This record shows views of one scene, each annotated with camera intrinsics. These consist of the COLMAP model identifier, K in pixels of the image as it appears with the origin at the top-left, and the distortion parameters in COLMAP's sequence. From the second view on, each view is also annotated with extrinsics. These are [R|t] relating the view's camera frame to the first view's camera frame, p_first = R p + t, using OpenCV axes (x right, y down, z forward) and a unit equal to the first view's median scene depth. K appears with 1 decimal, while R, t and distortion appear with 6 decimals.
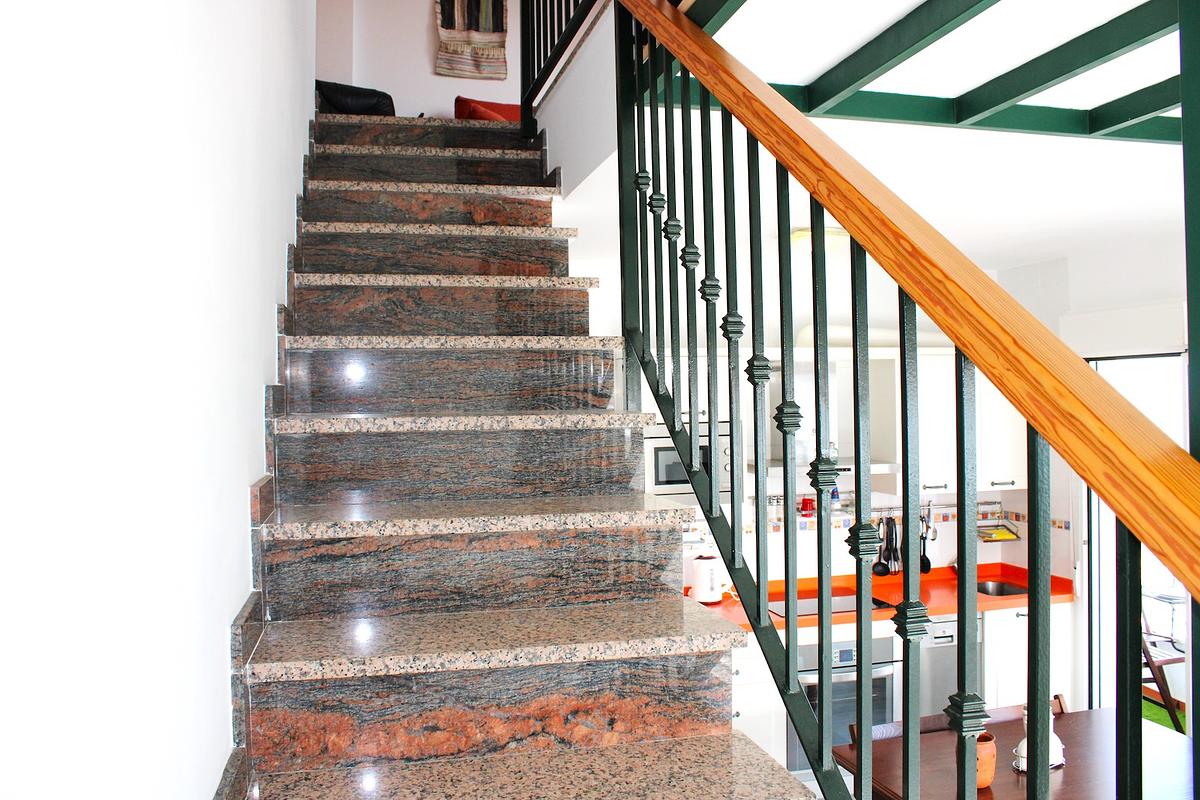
lens RADIAL K [[988.1, 0, 602.6], [0, 988.1, 396.9], [0, 0, 1]] dist [-0.140241, 0.093565]
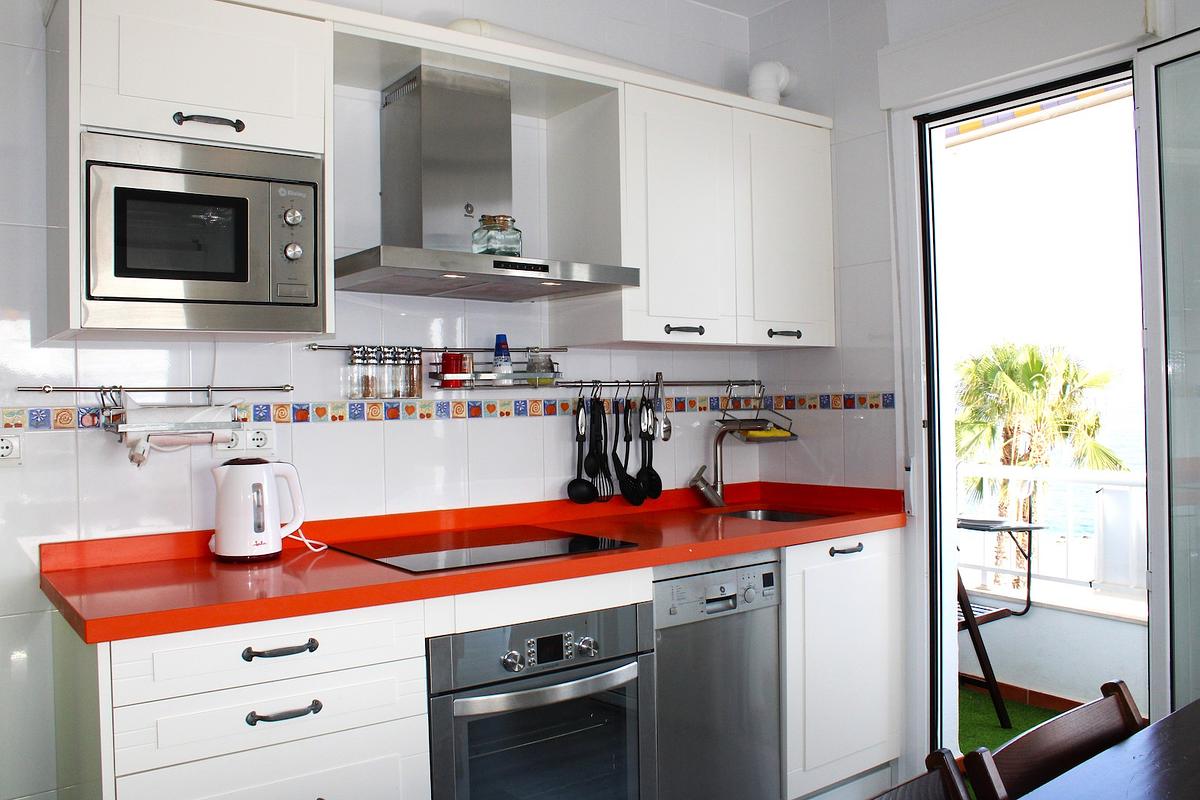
lens RADIAL K [[988.1, 0, 600.1], [0, 988.1, 398.1], [0, 0, 1]] dist [-0.140241, 0.093565]
pose [[0.917880, 0.000818, 0.396858, 0.072478], [0.004445, 0.999914, -0.012343, 0.130521], [-0.396834, 0.013093, 0.917797, 0.479808]]
